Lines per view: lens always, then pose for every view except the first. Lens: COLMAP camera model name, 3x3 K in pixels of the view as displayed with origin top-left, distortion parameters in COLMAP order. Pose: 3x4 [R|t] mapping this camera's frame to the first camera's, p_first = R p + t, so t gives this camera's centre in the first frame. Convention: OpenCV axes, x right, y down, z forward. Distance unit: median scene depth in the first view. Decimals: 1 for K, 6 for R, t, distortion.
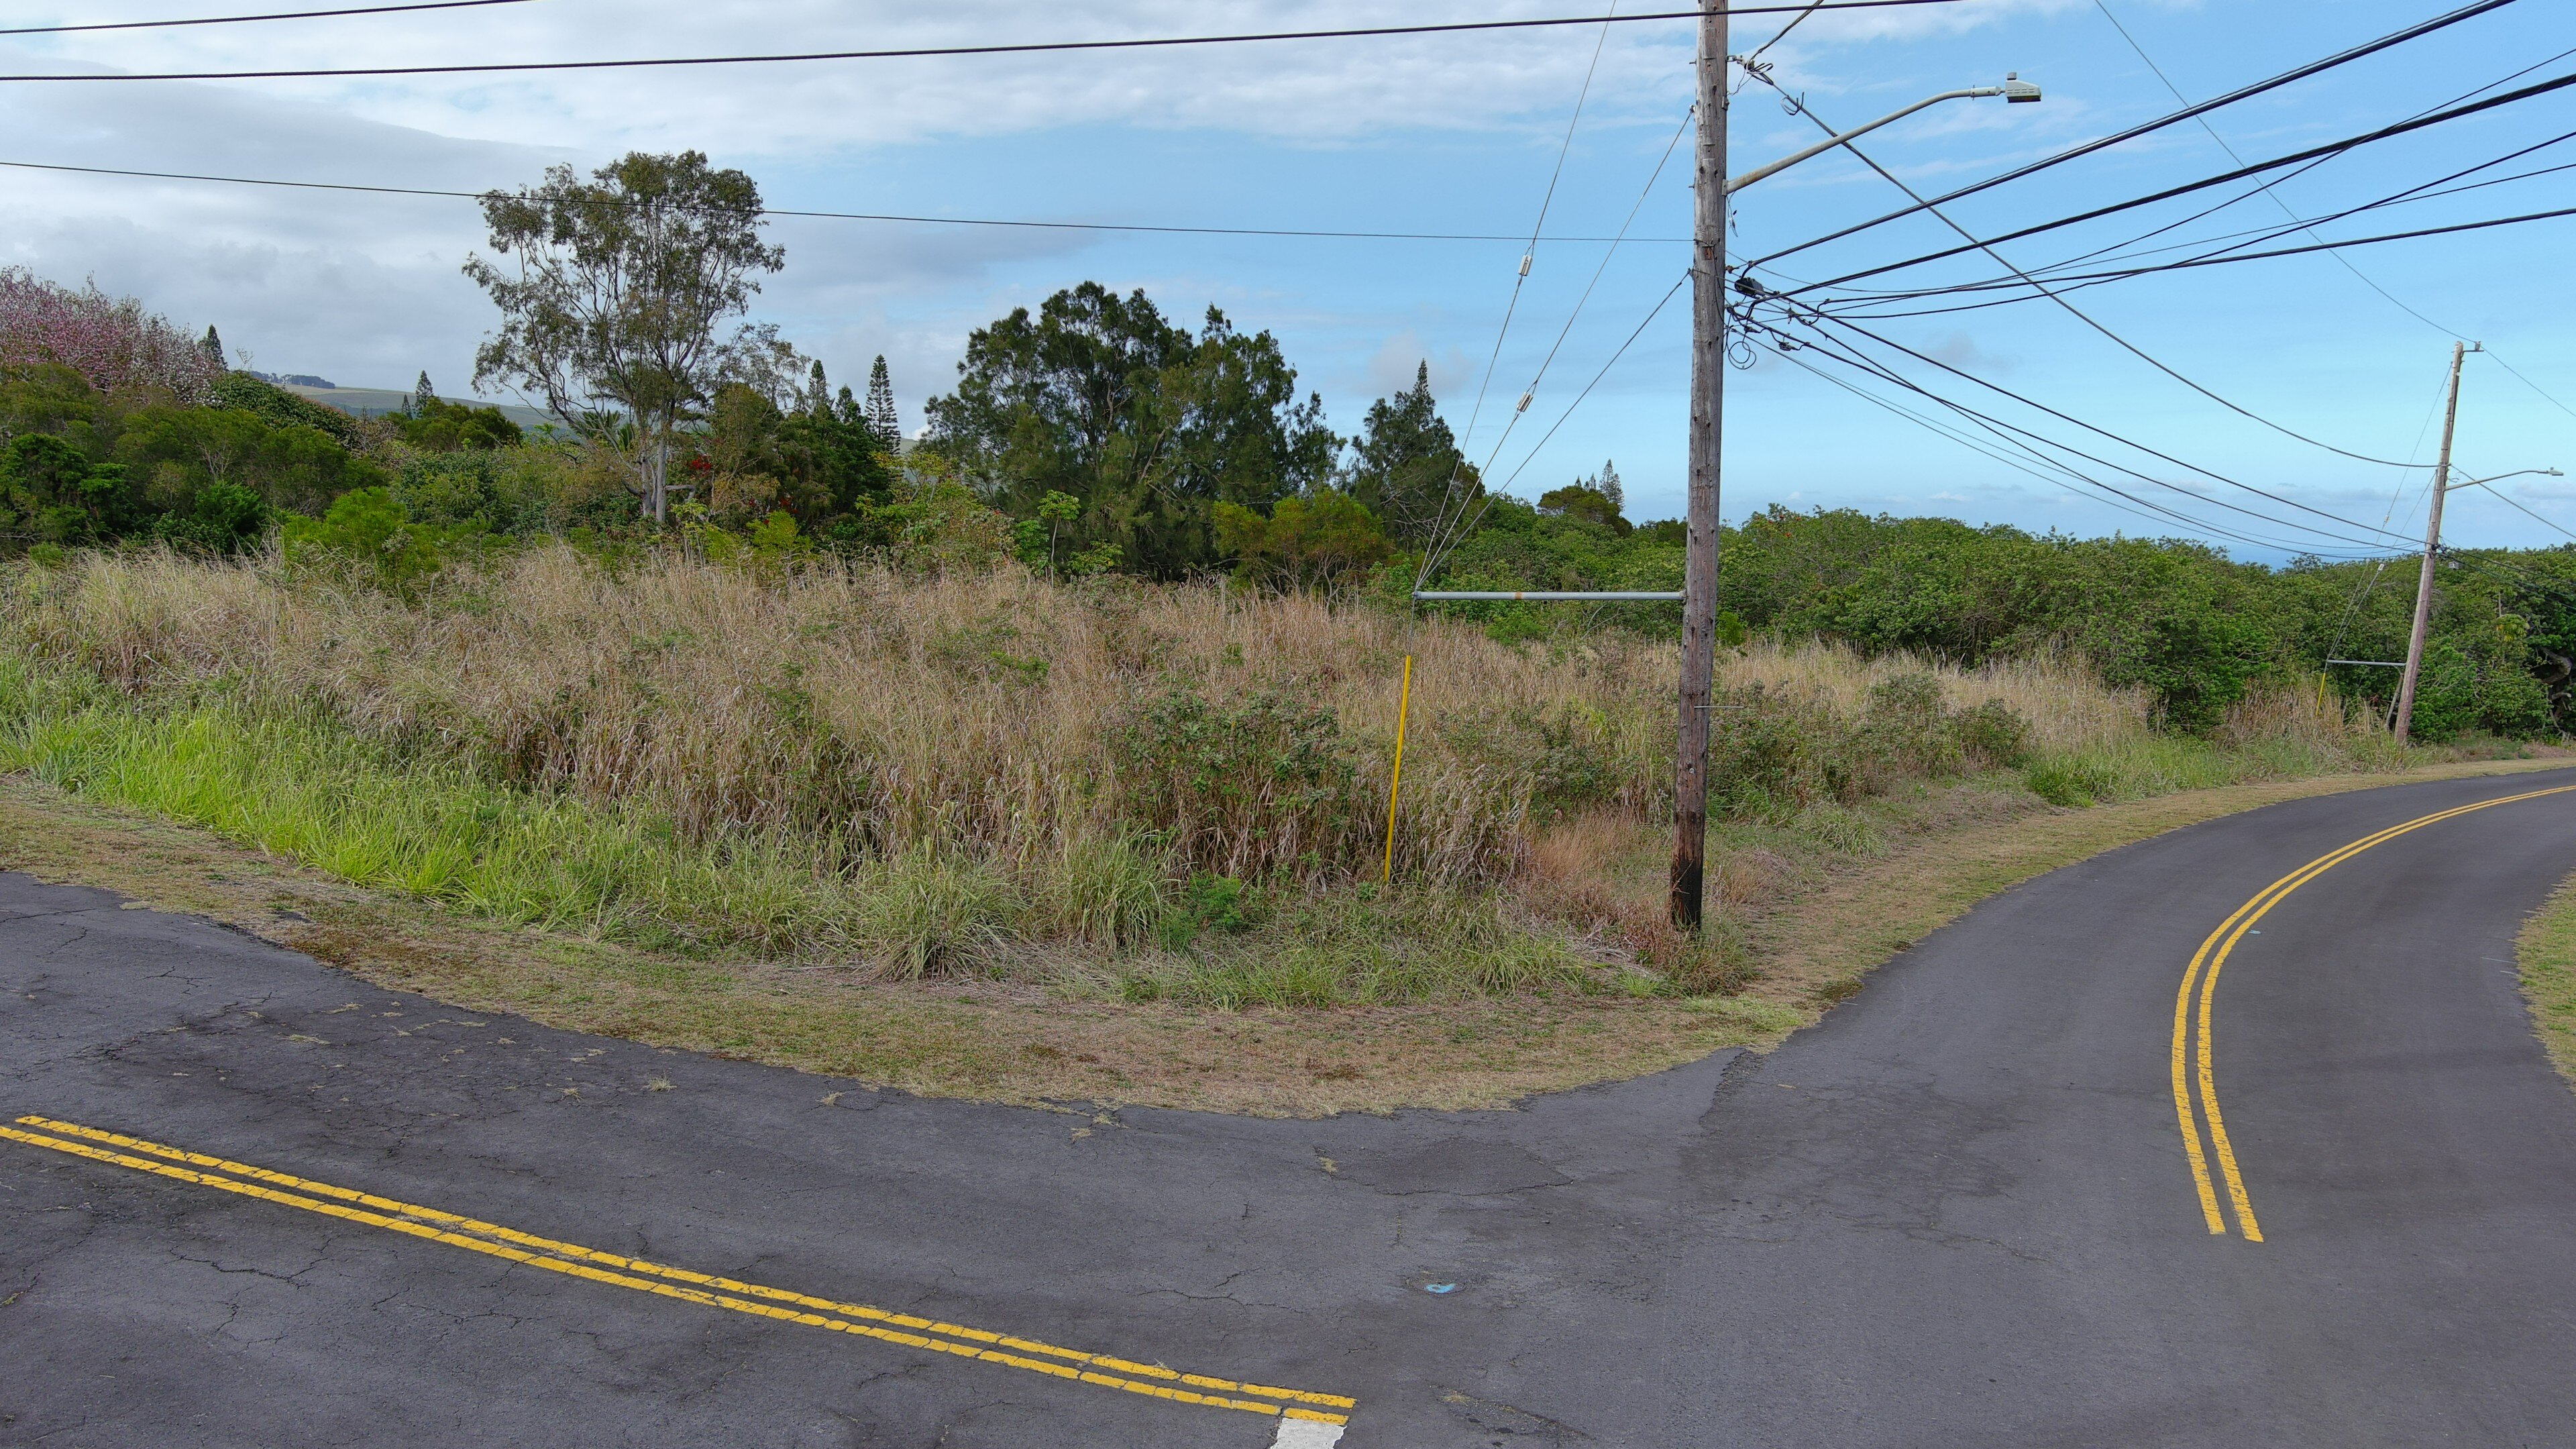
lens RADIAL K [[2014.3, 0, 1285.5], [0, 2014.3, 724.1], [0, 0, 1]] dist [0.040856, -0.039540]
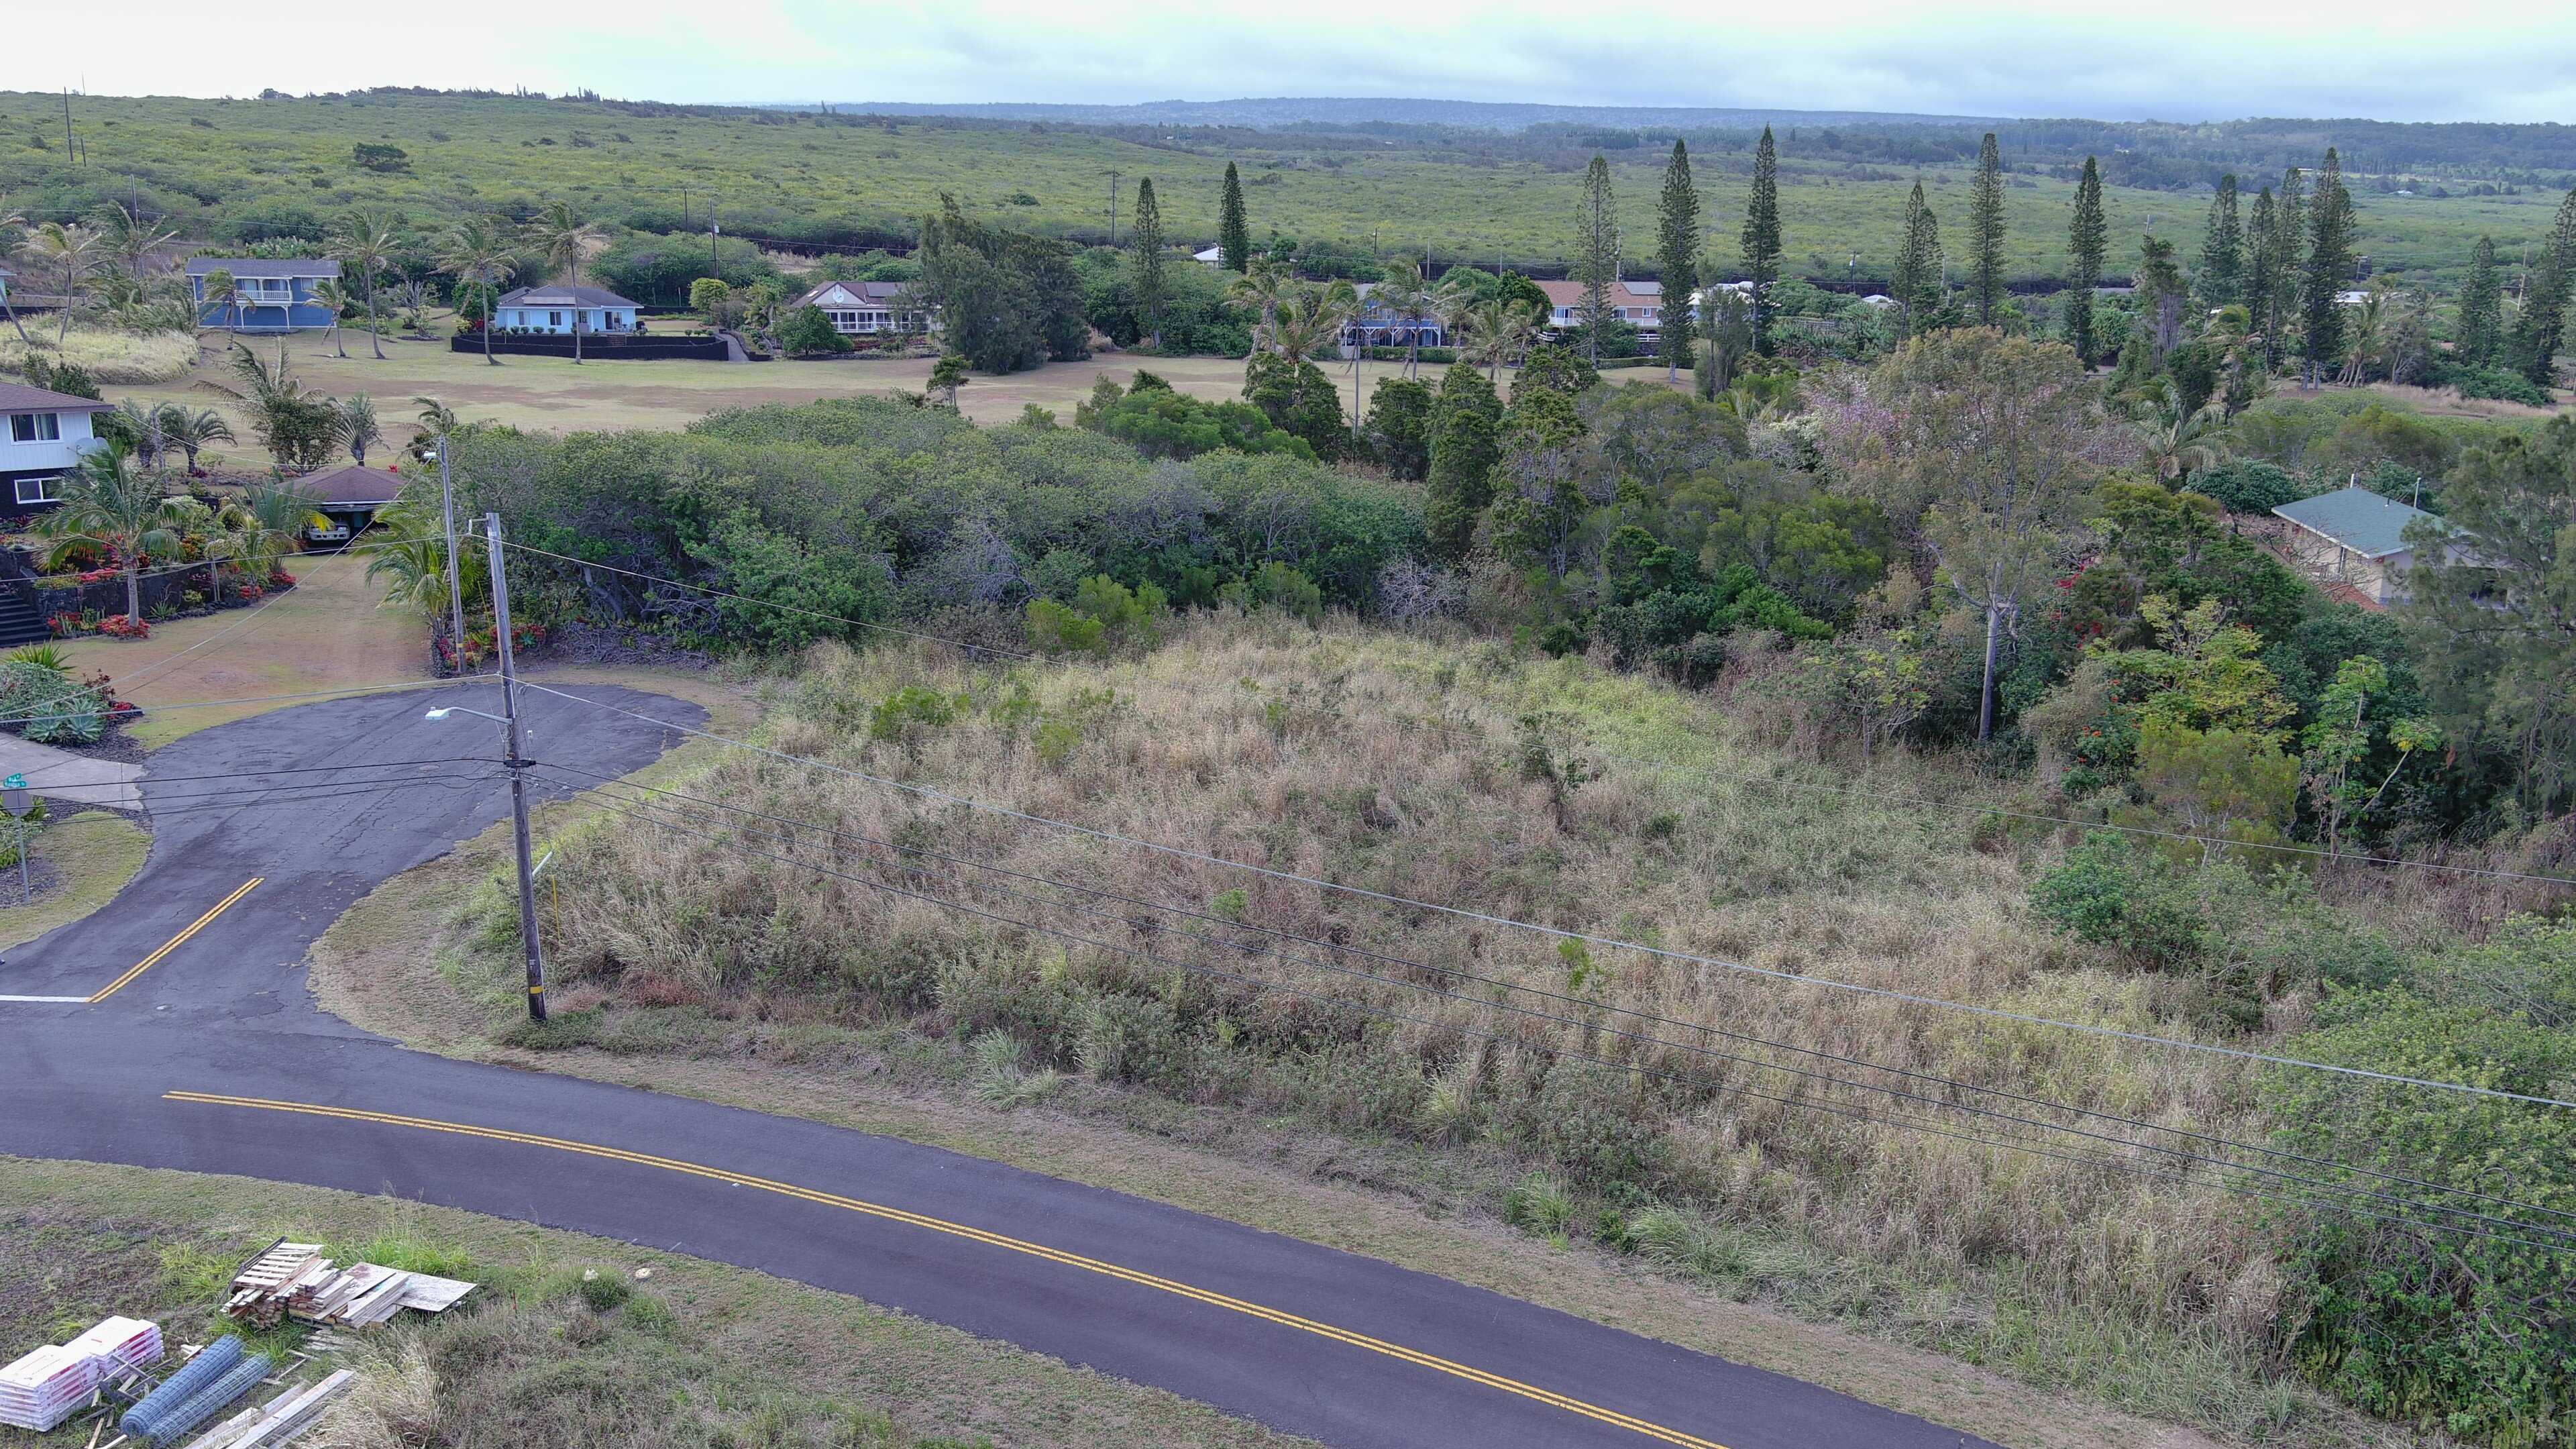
lens RADIAL K [[2014.3, 0, 1283.1], [0, 2014.3, 717.1], [0, 0, 1]] dist [0.040856, -0.039540]
pose [[0.218044, 0.202242, -0.954754, 2.302473], [-0.120204, 0.976409, 0.179377, -0.687730], [0.968508, 0.075654, 0.237210, 1.117572]]
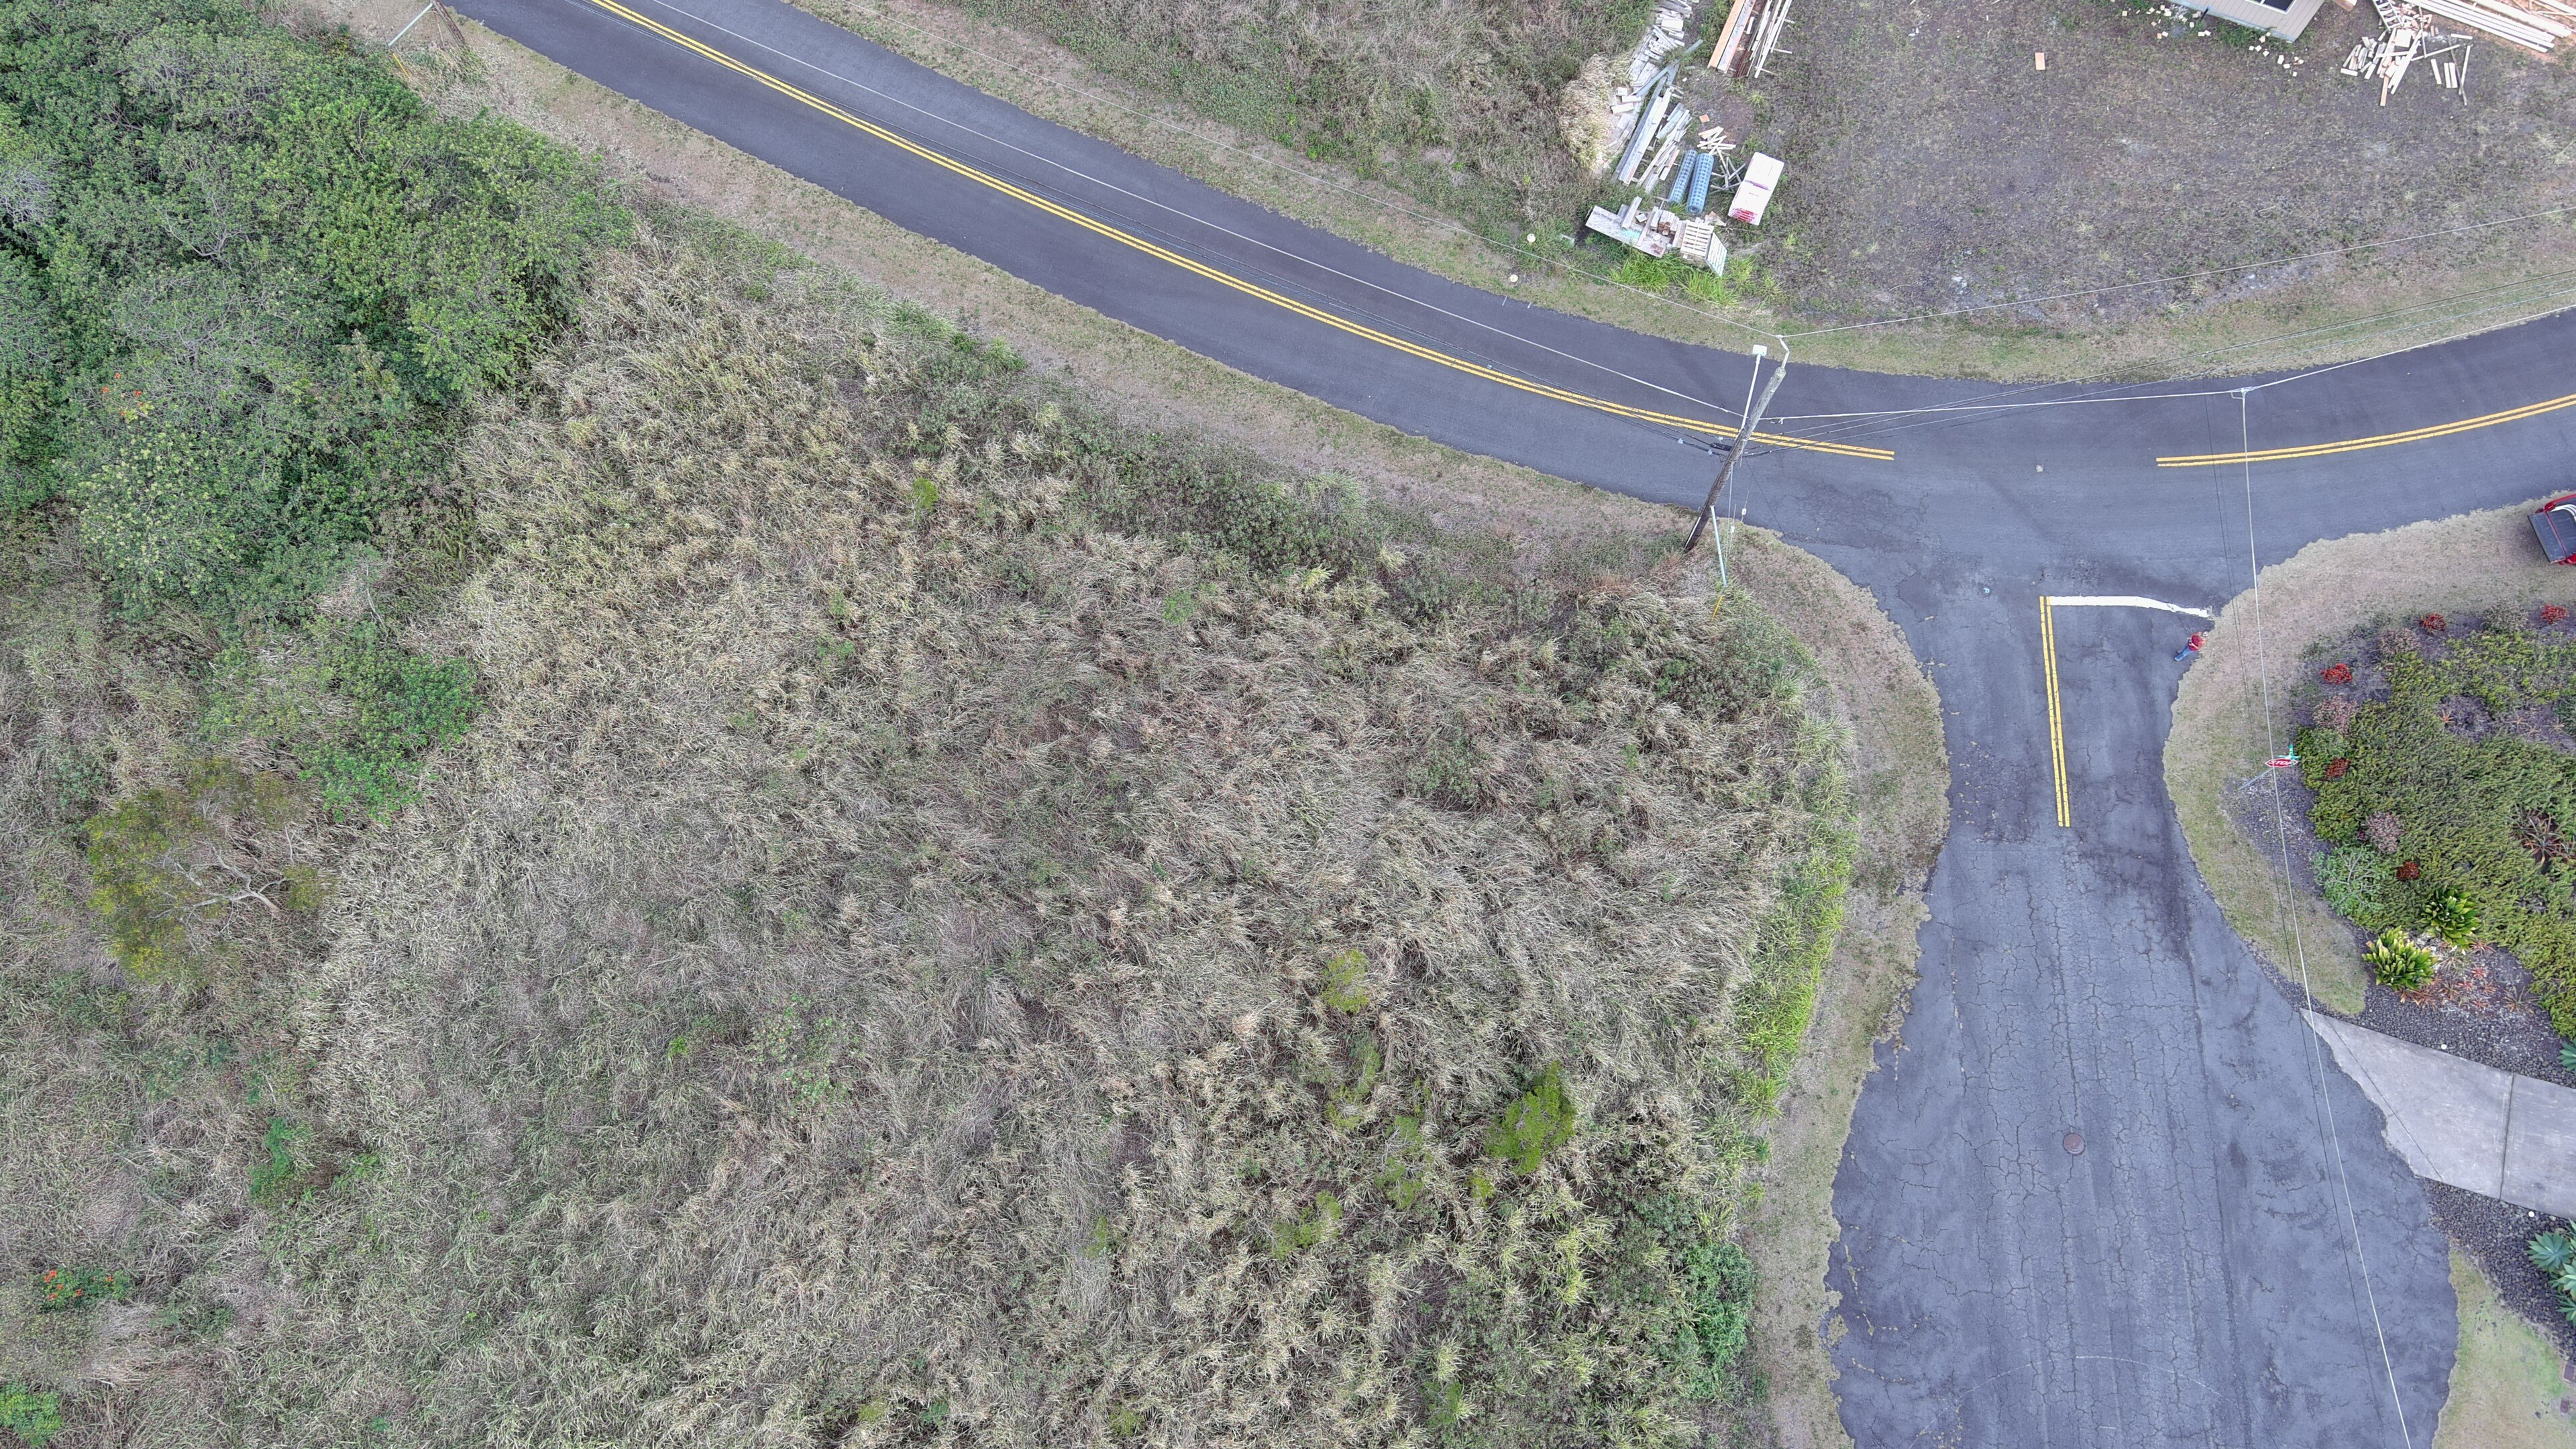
lens RADIAL K [[2014.3, 0, 1300.2], [0, 2014.3, 738.8], [0, 0, 1]] dist [0.040856, -0.039540]
pose [[-0.182967, -0.937606, 0.295667, -0.825085], [0.116003, 0.278053, 0.953535, -2.626902], [-0.976251, 0.208763, 0.057891, 1.321039]]
